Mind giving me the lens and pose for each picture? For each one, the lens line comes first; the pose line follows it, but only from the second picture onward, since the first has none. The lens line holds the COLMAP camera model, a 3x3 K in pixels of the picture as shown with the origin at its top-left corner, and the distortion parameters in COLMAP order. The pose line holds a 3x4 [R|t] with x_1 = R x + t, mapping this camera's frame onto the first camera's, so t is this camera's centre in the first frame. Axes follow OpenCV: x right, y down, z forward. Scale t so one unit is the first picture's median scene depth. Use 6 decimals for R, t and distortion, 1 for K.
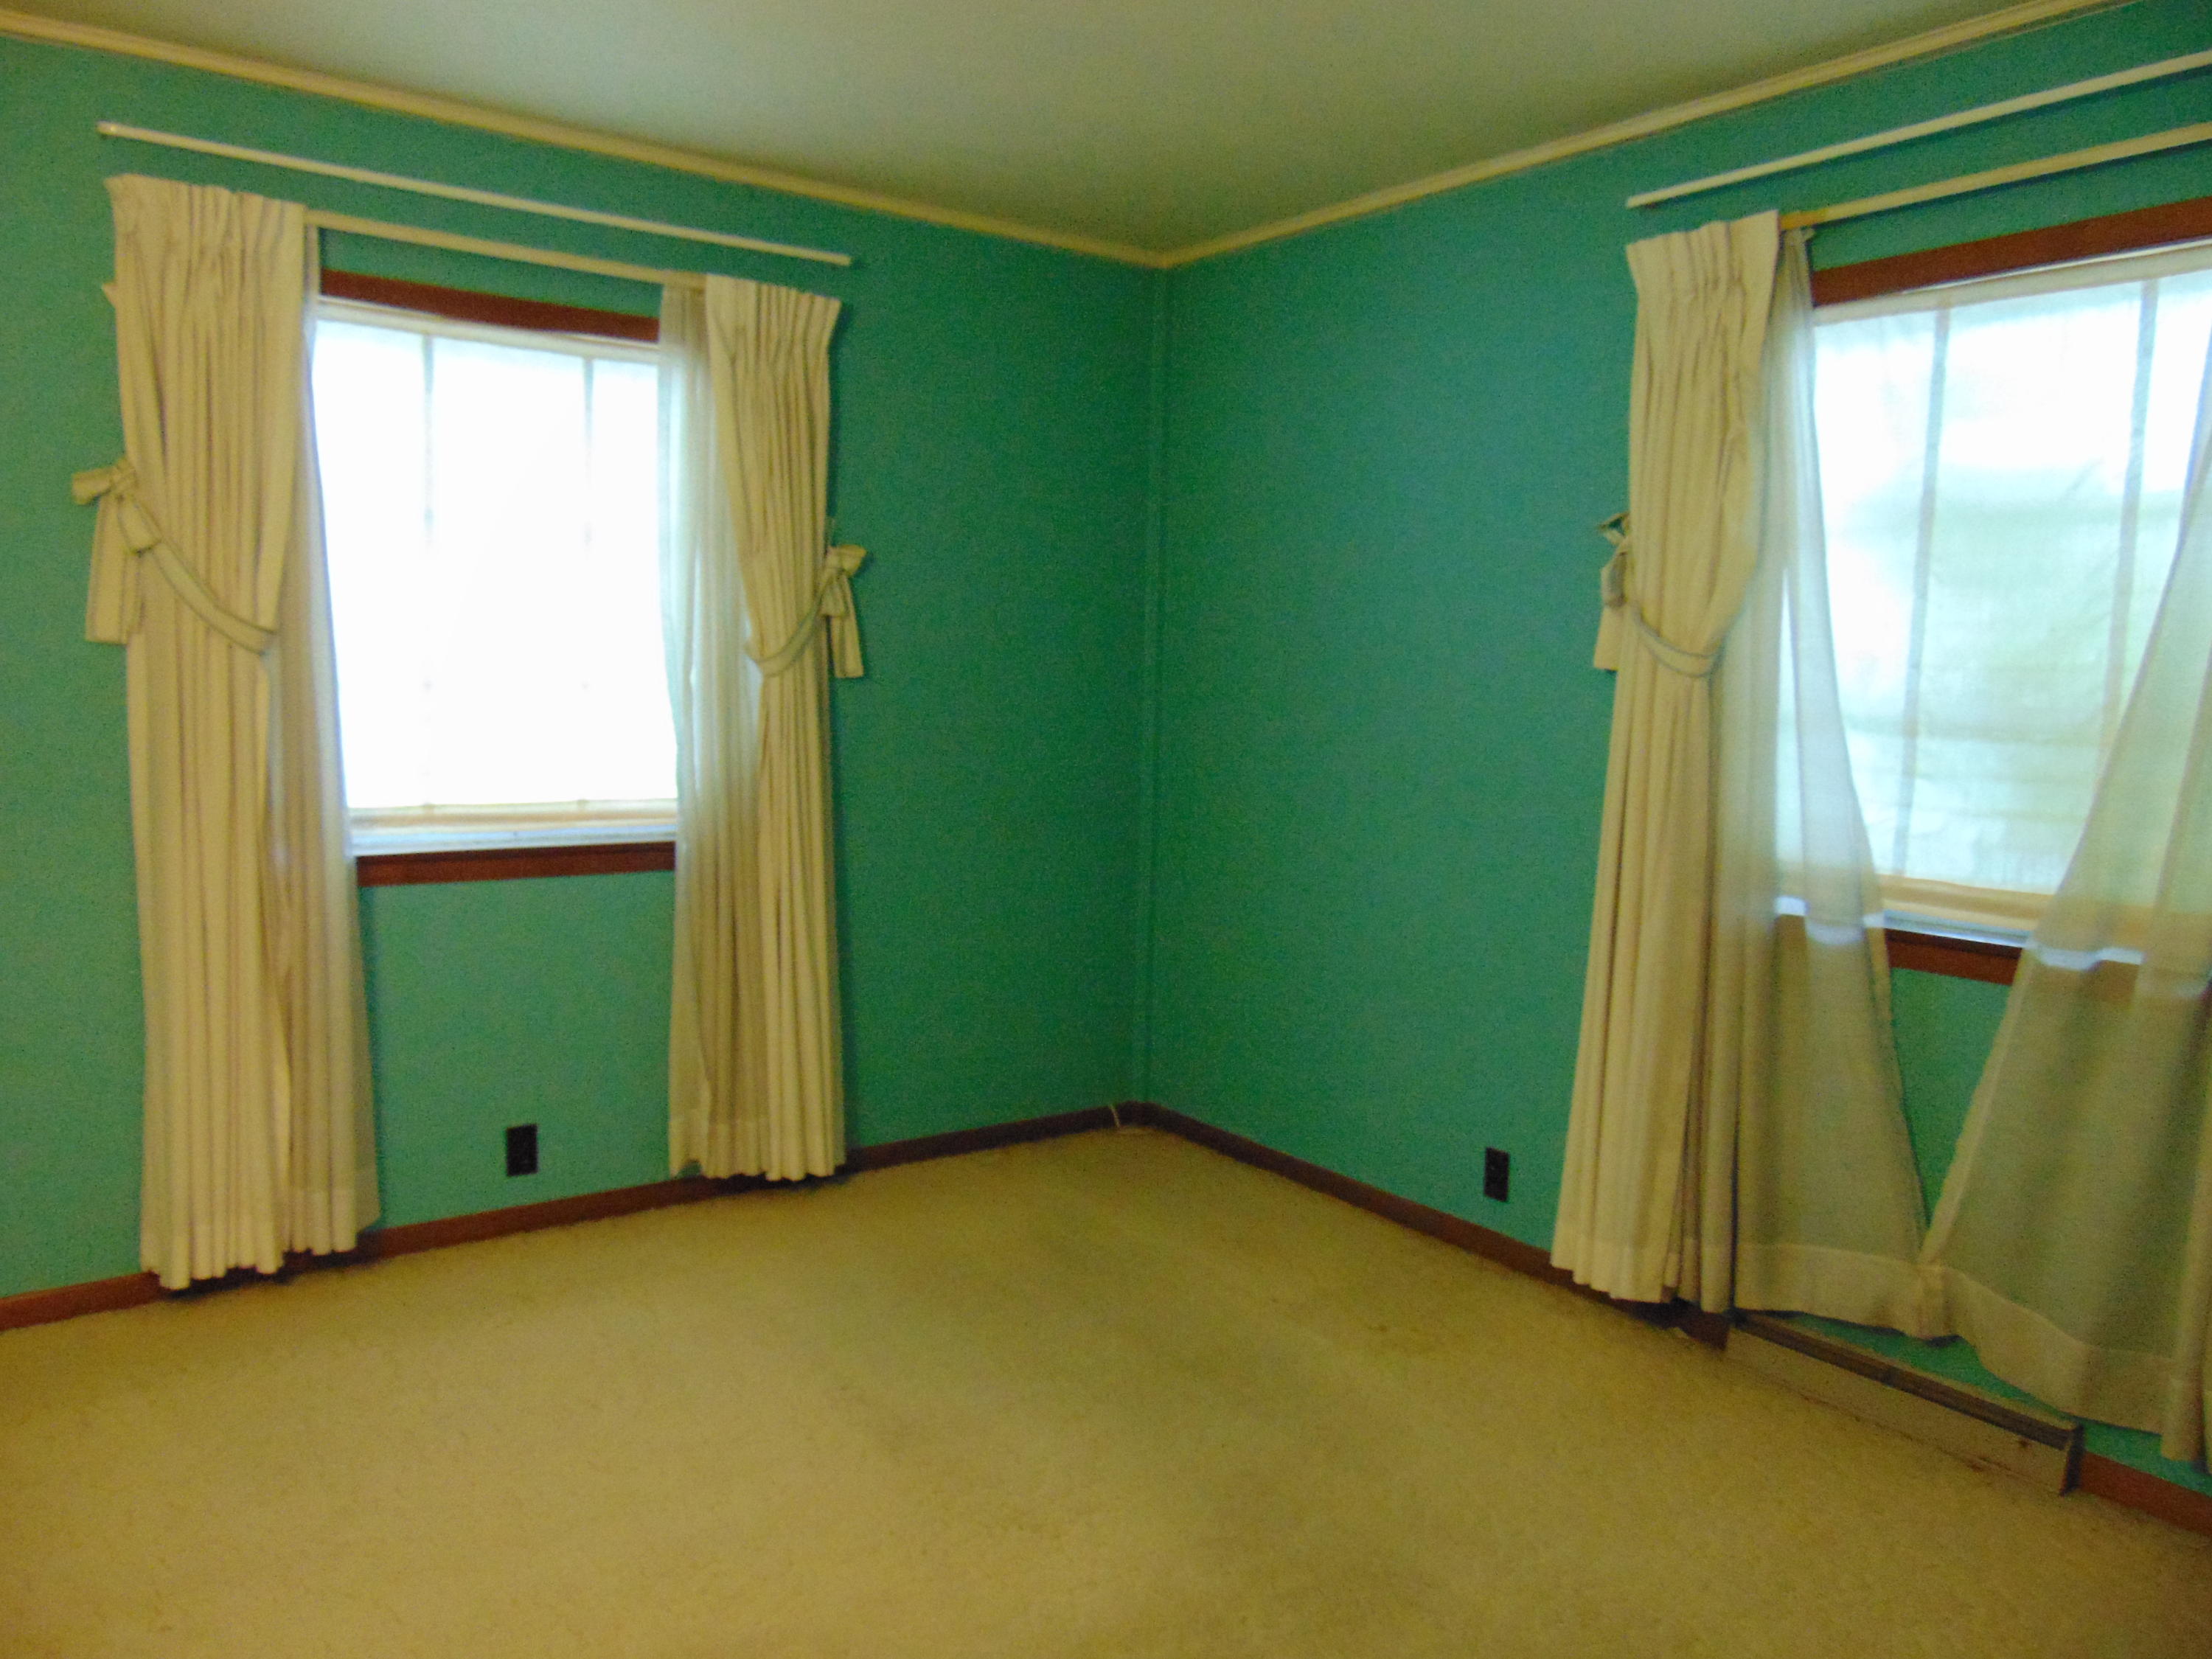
lens RADIAL K [[1660.4, 0, 1101.5], [0, 1660.4, 819.4], [0, 0, 1]] dist [-0.041914, 0.087328]
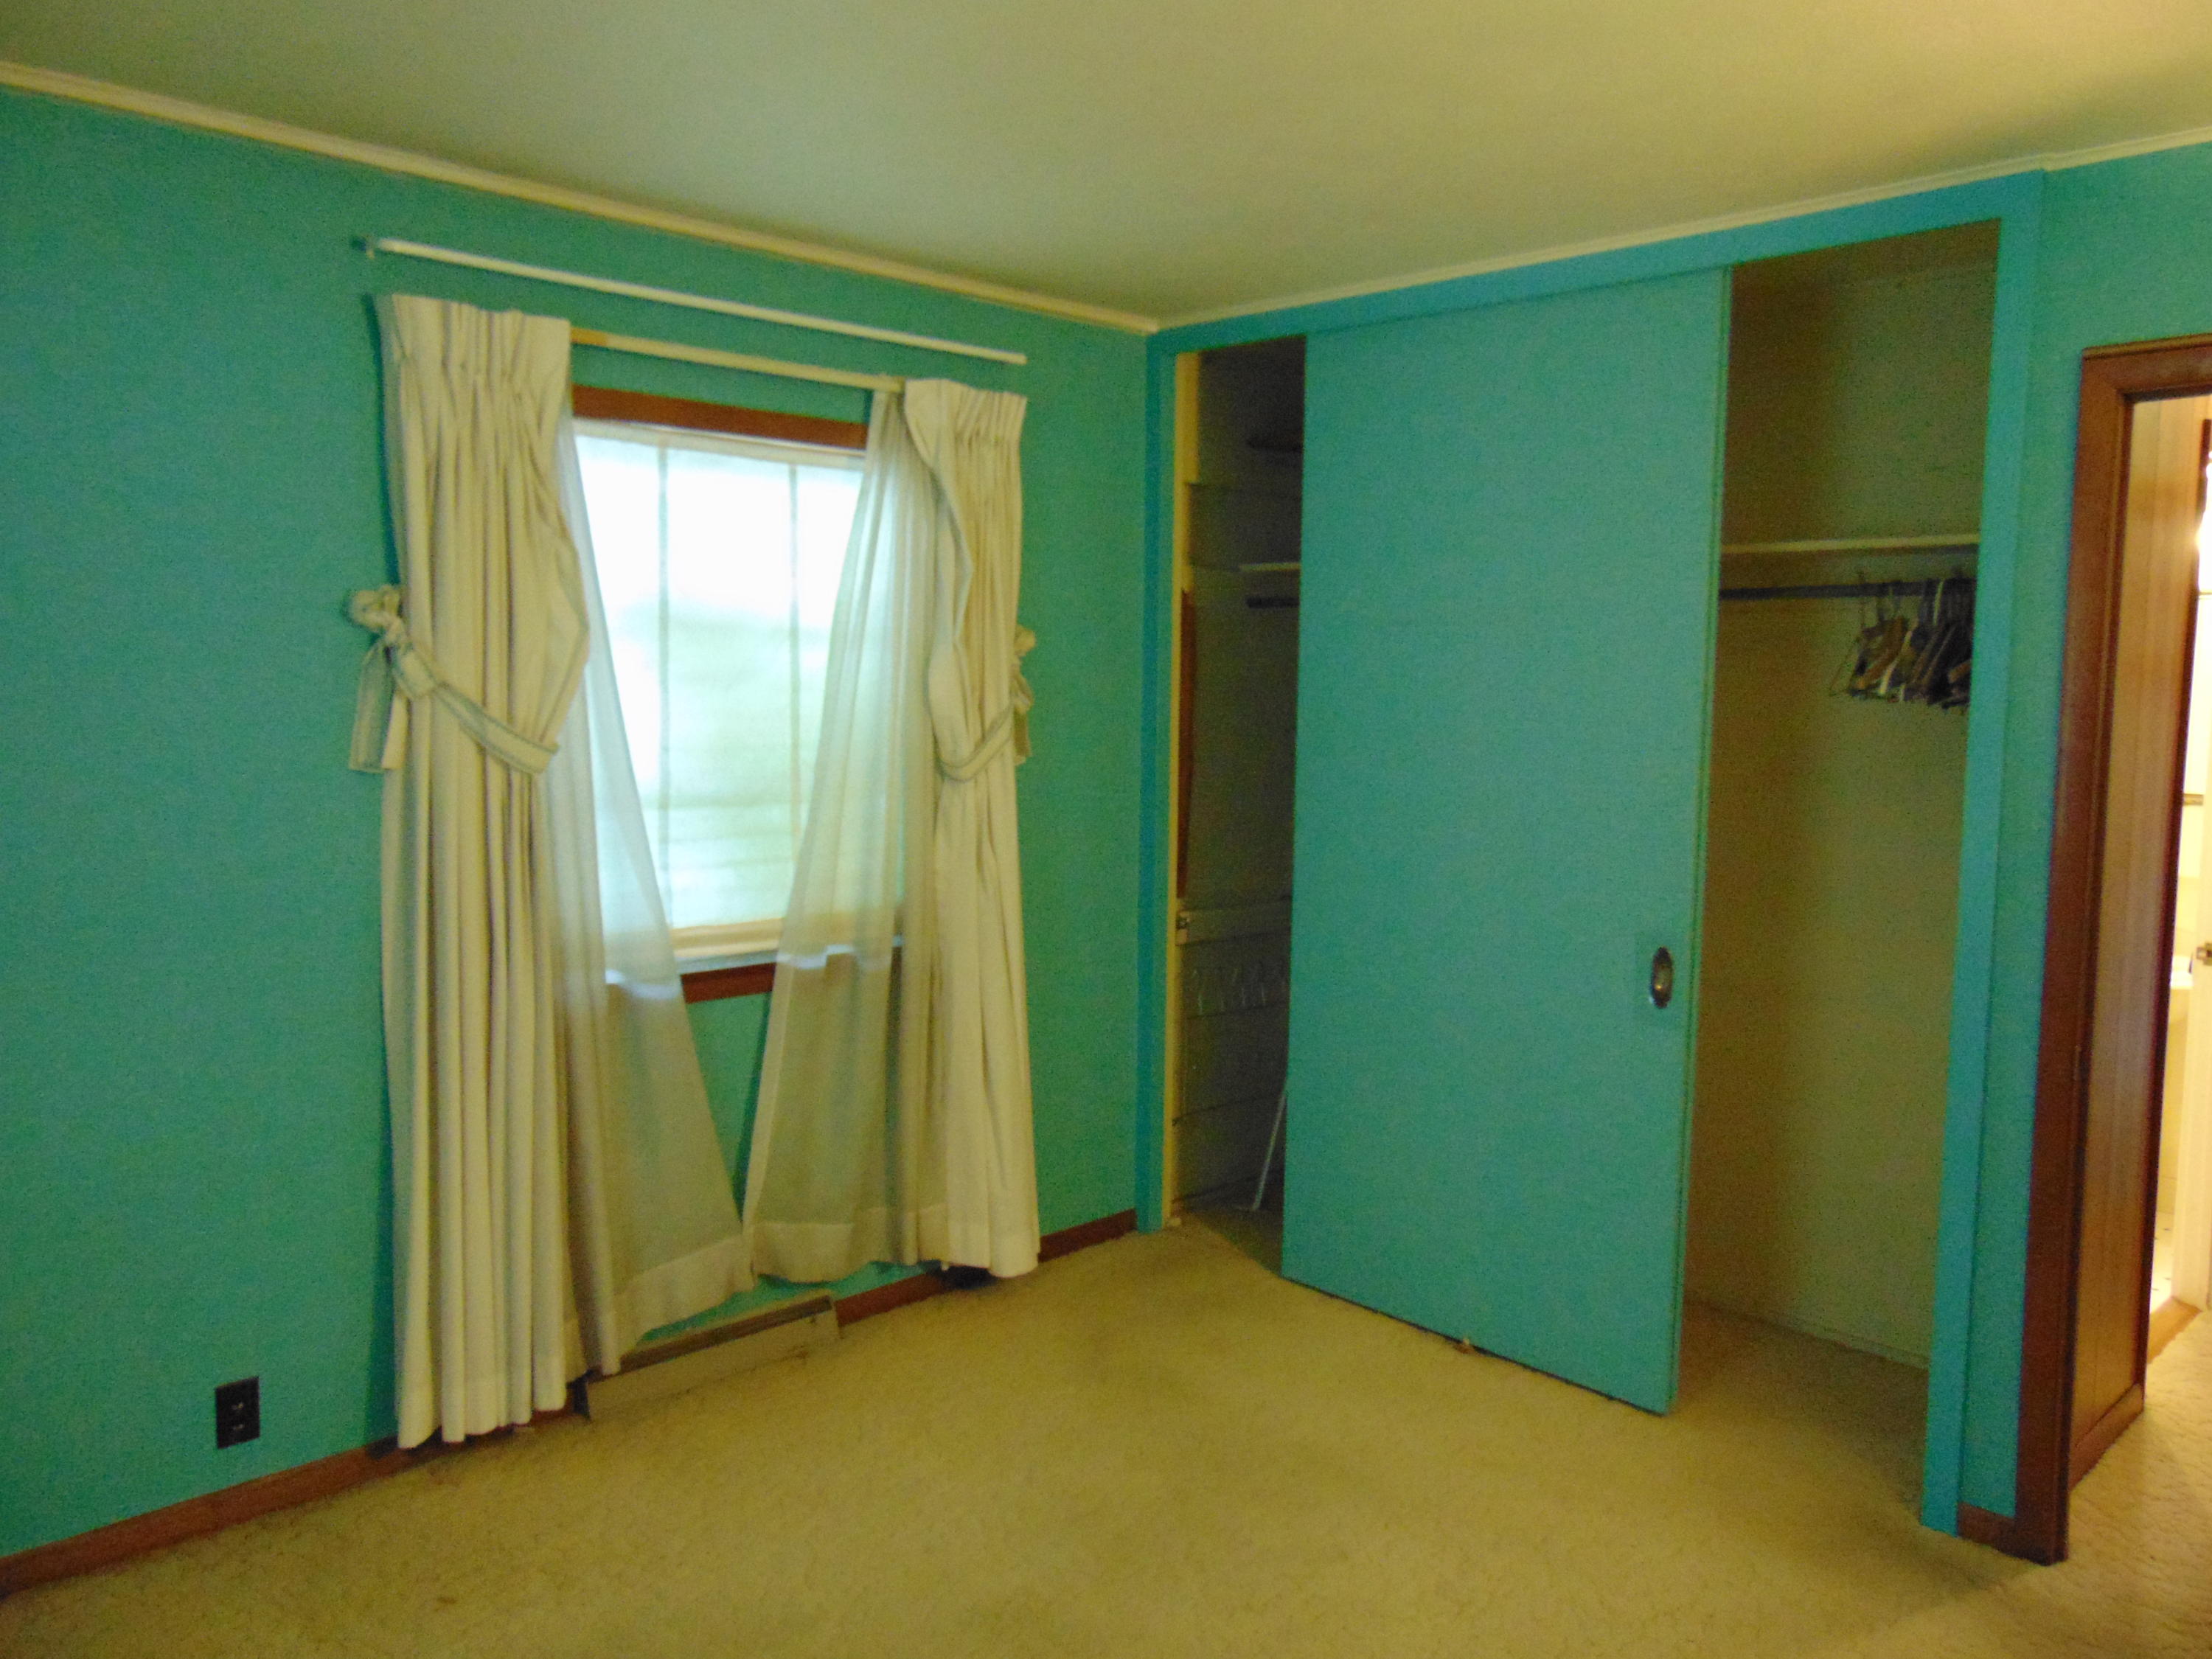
lens RADIAL K [[1660.4, 0, 1101.5], [0, 1660.4, 819.4], [0, 0, 1]] dist [-0.041914, 0.087328]
pose [[-0.135198, -0.115000, 0.984122, -0.713065], [0.075334, 0.989173, 0.125939, -0.169306], [-0.987951, 0.091165, -0.125071, 0.849331]]
